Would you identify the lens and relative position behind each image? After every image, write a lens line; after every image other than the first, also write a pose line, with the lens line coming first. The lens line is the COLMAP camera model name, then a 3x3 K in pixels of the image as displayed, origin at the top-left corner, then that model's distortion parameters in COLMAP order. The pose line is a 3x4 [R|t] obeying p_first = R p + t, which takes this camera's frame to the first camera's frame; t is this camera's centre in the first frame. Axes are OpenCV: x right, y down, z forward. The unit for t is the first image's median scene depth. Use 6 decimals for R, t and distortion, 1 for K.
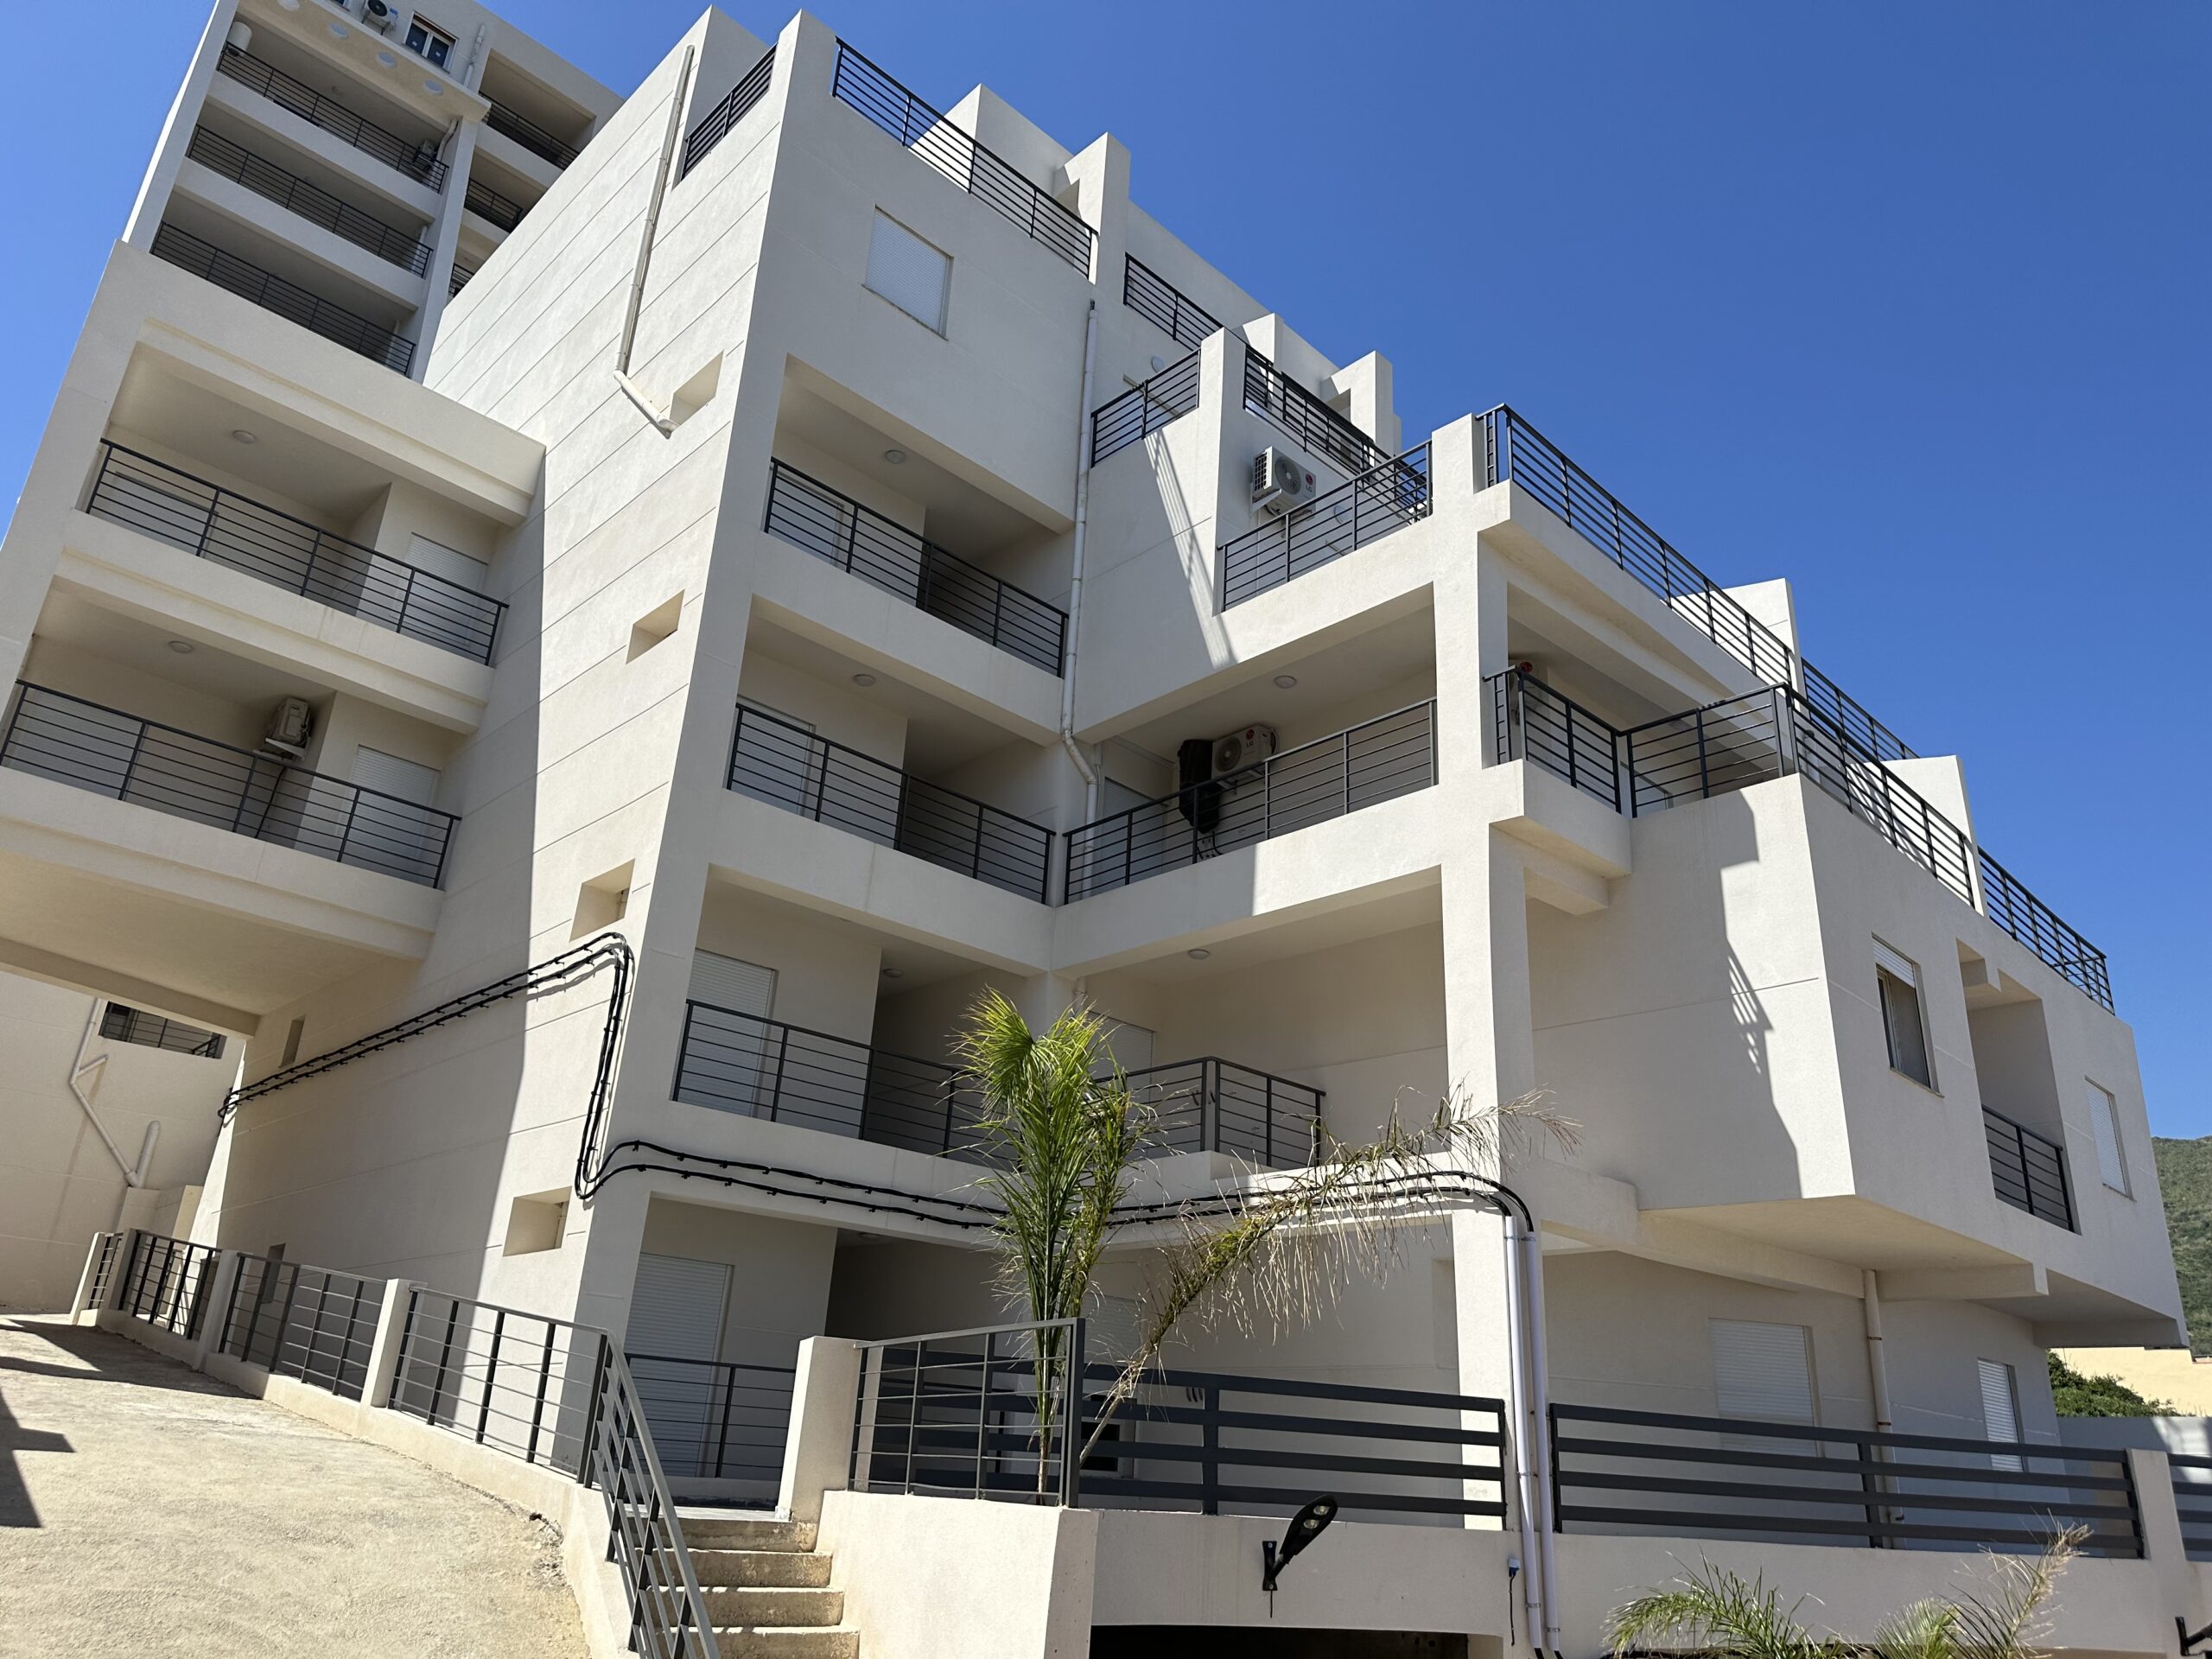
lens RADIAL K [[1514.3, 0, 1147.3], [0, 1514.3, 825.1], [0, 0, 1]] dist [0.113583, -0.153760]
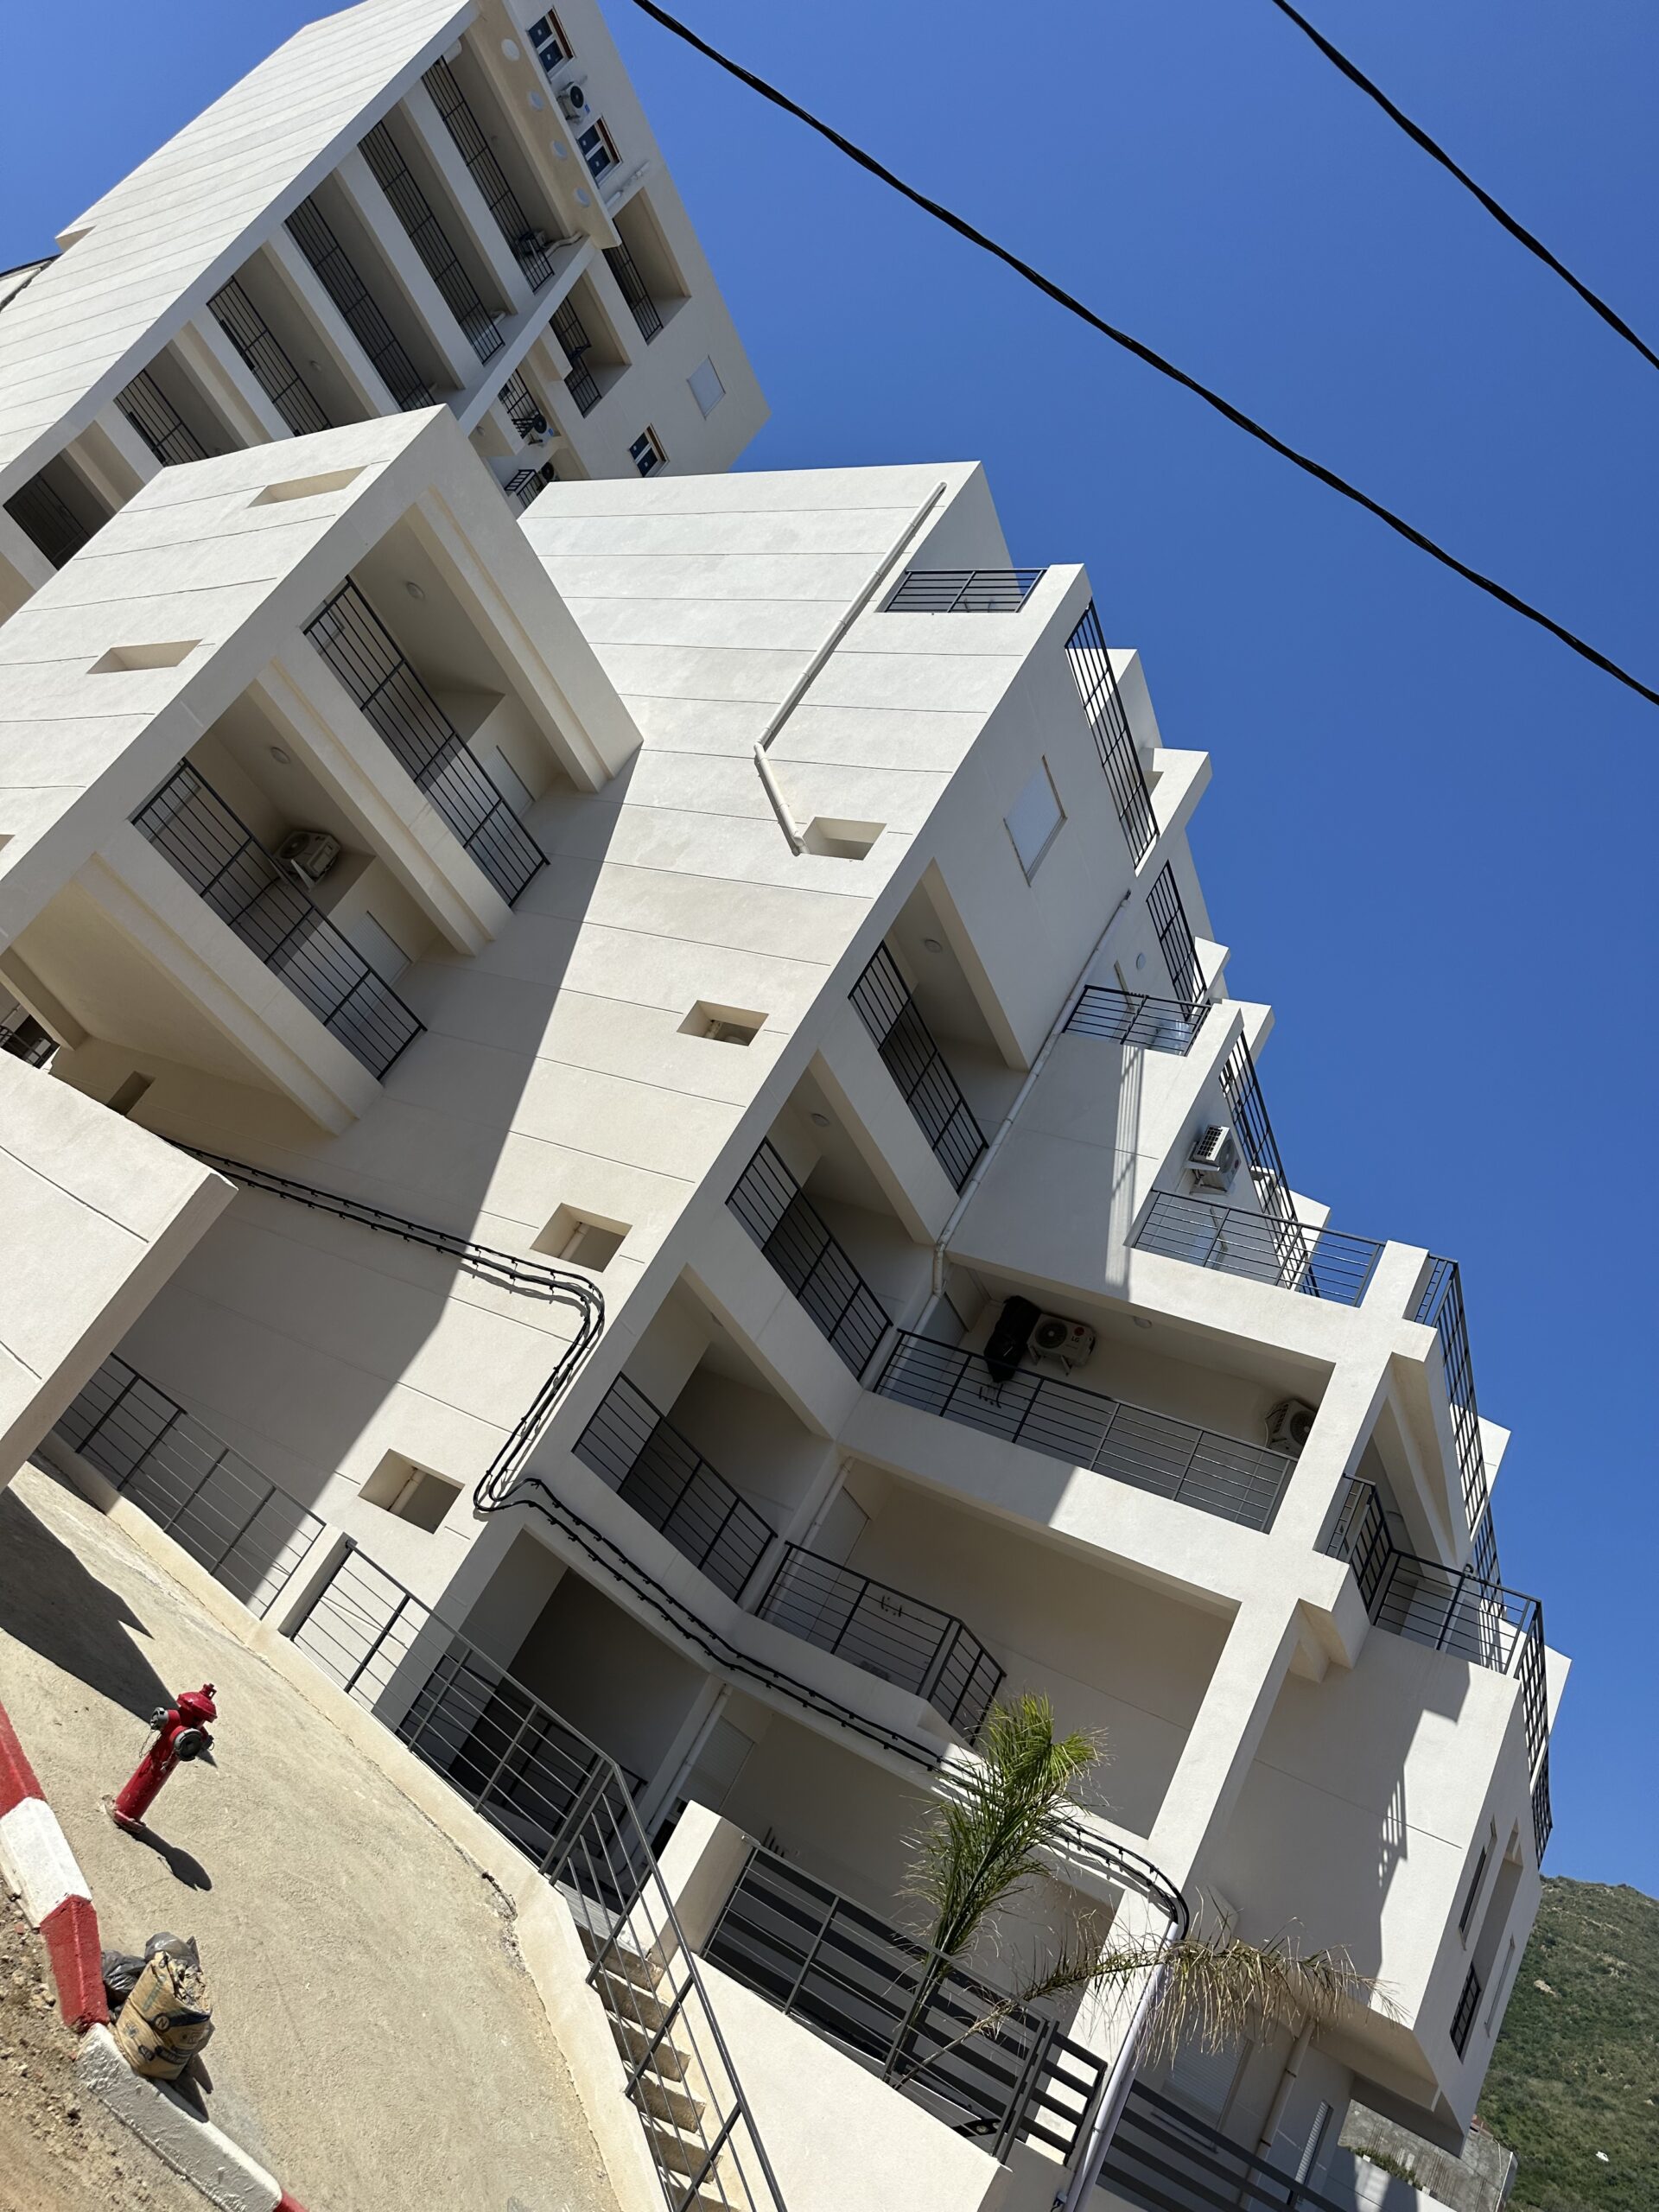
lens RADIAL K [[1518.4, 0, 828.3], [0, 1518.4, 1099.8], [0, 0, 1]] dist [0.143294, -0.208956]
pose [[0.844571, 0.517457, 0.137613, -0.373521], [-0.519953, 0.853961, -0.019988, -0.097772], [-0.127859, -0.054671, 0.990284, -0.100194]]
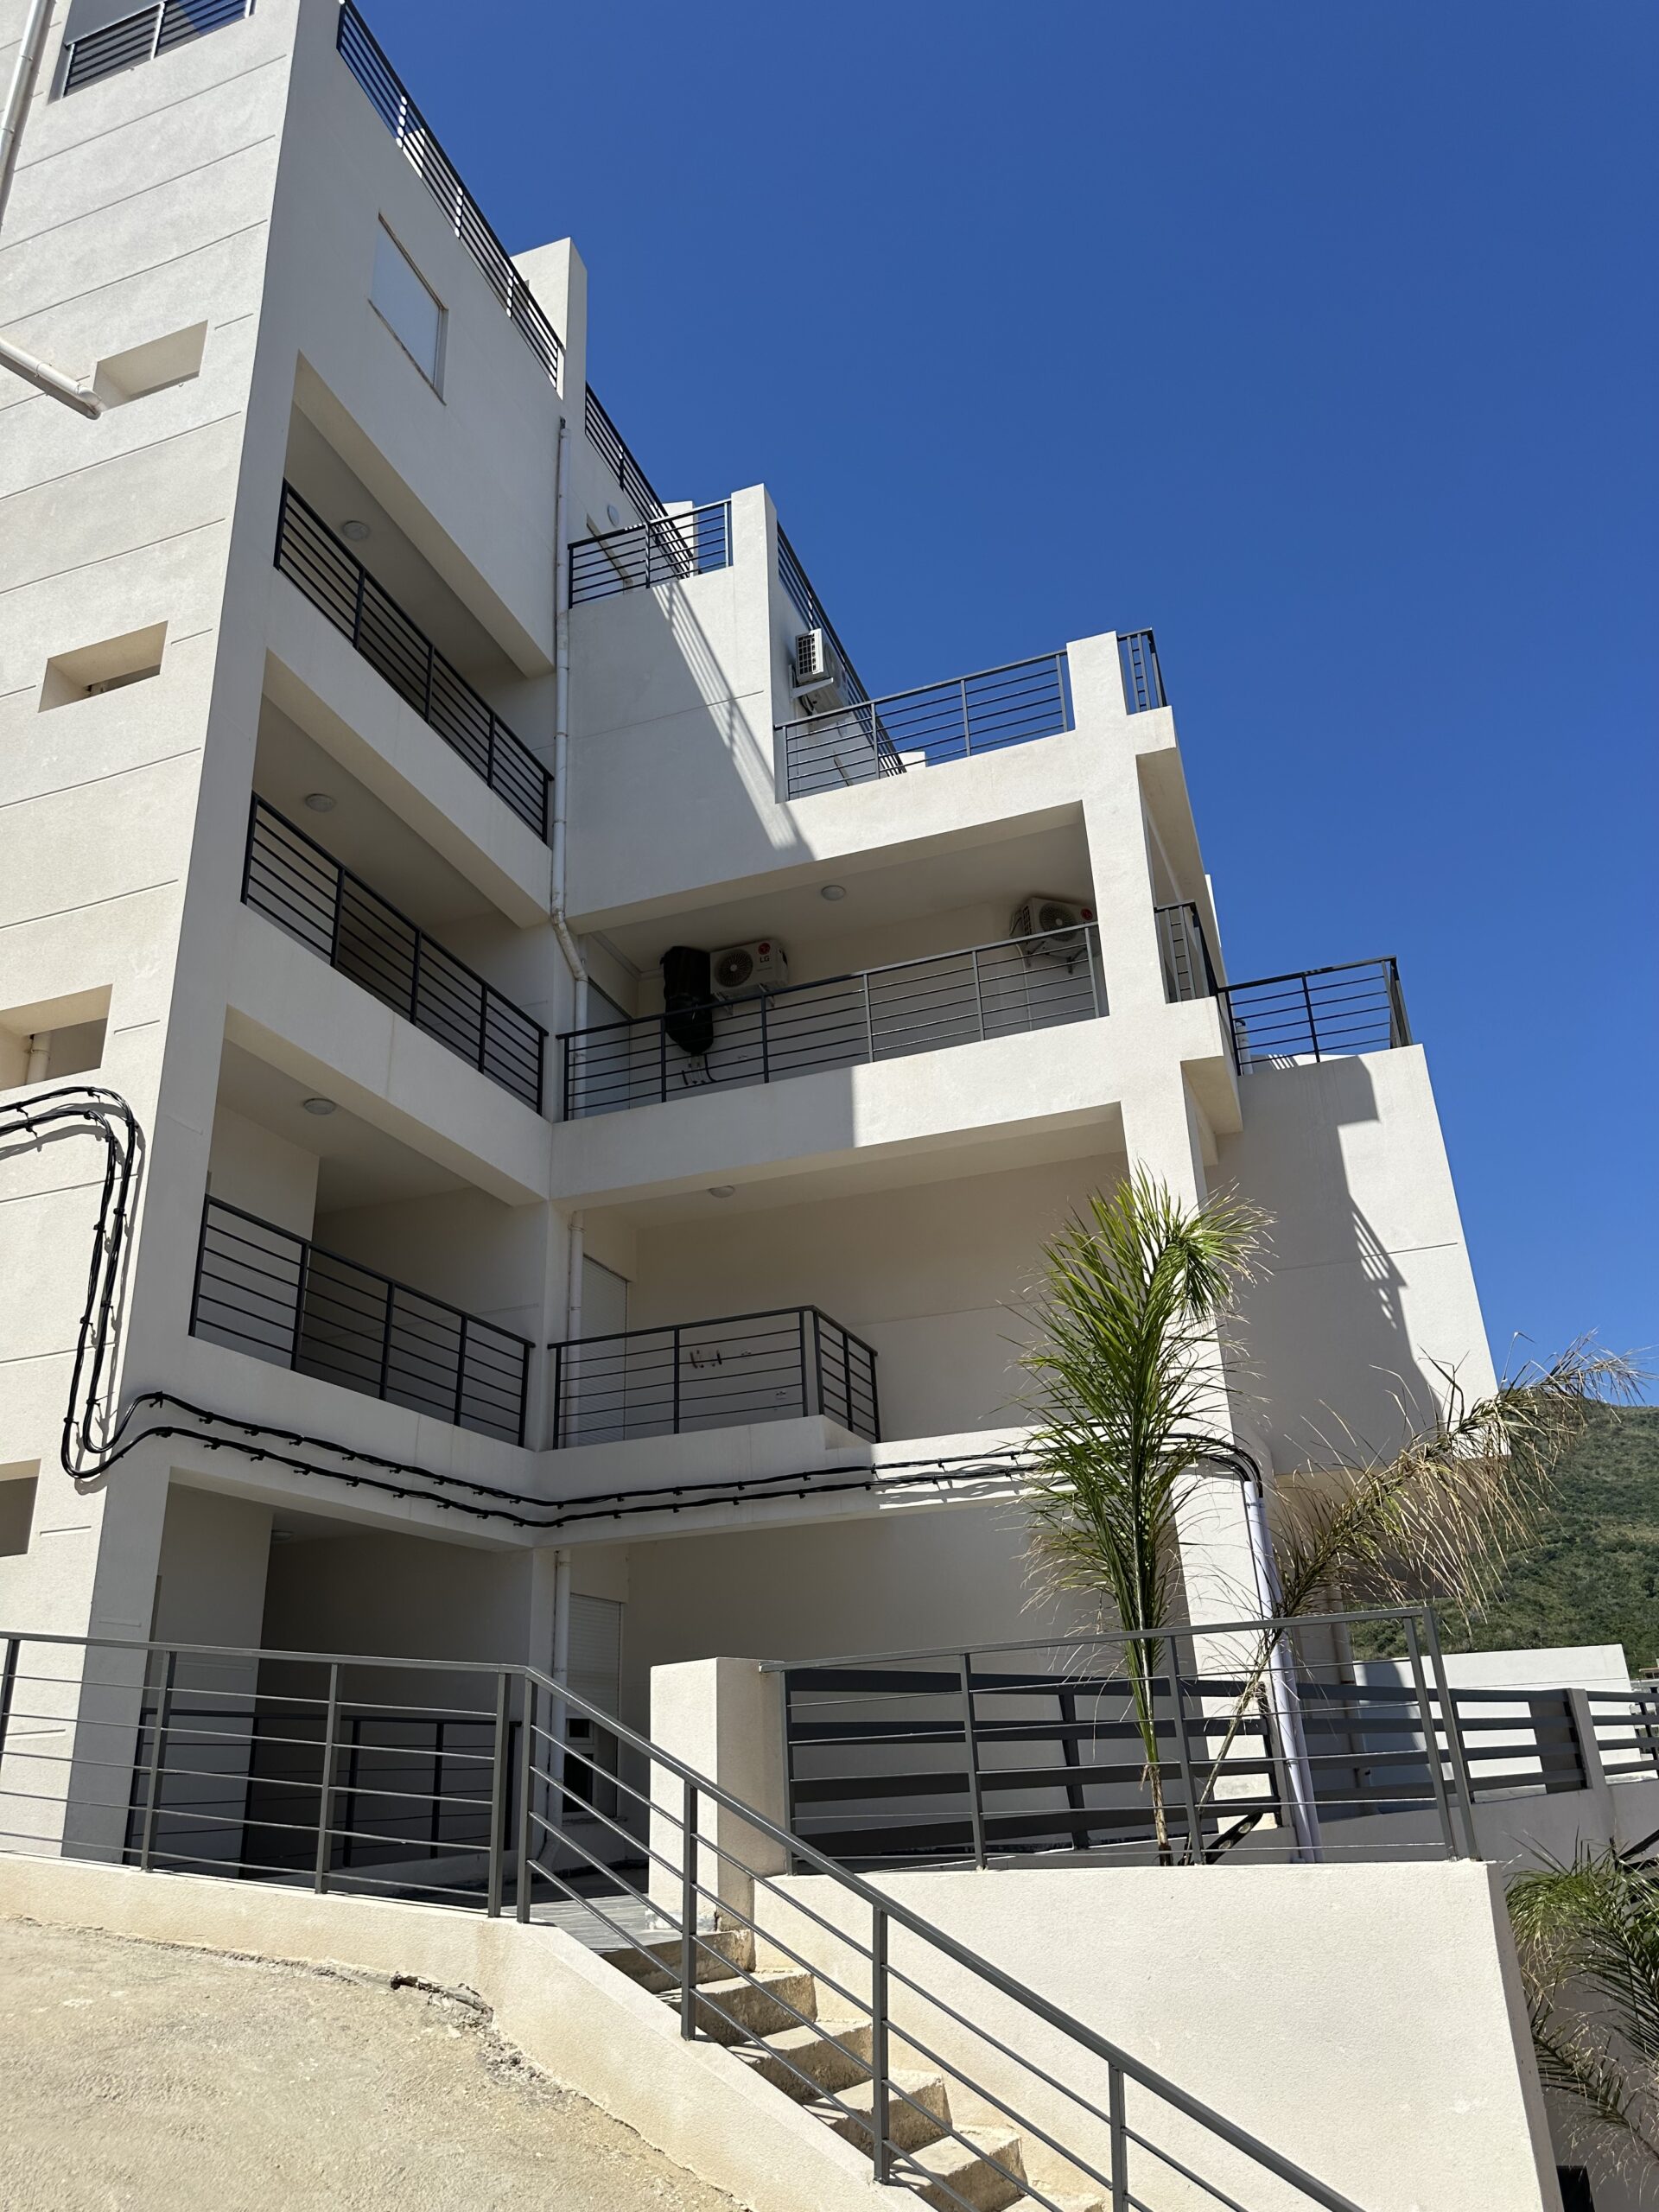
lens RADIAL K [[1514.3, 0, 813.8], [0, 1514.3, 1100.6], [0, 0, 1]] dist [0.113583, -0.153760]
pose [[0.891998, 0.094170, 0.442122, -0.320022], [-0.089083, 0.995500, -0.032308, 0.060634], [-0.443175, -0.010567, 0.896373, 0.220292]]
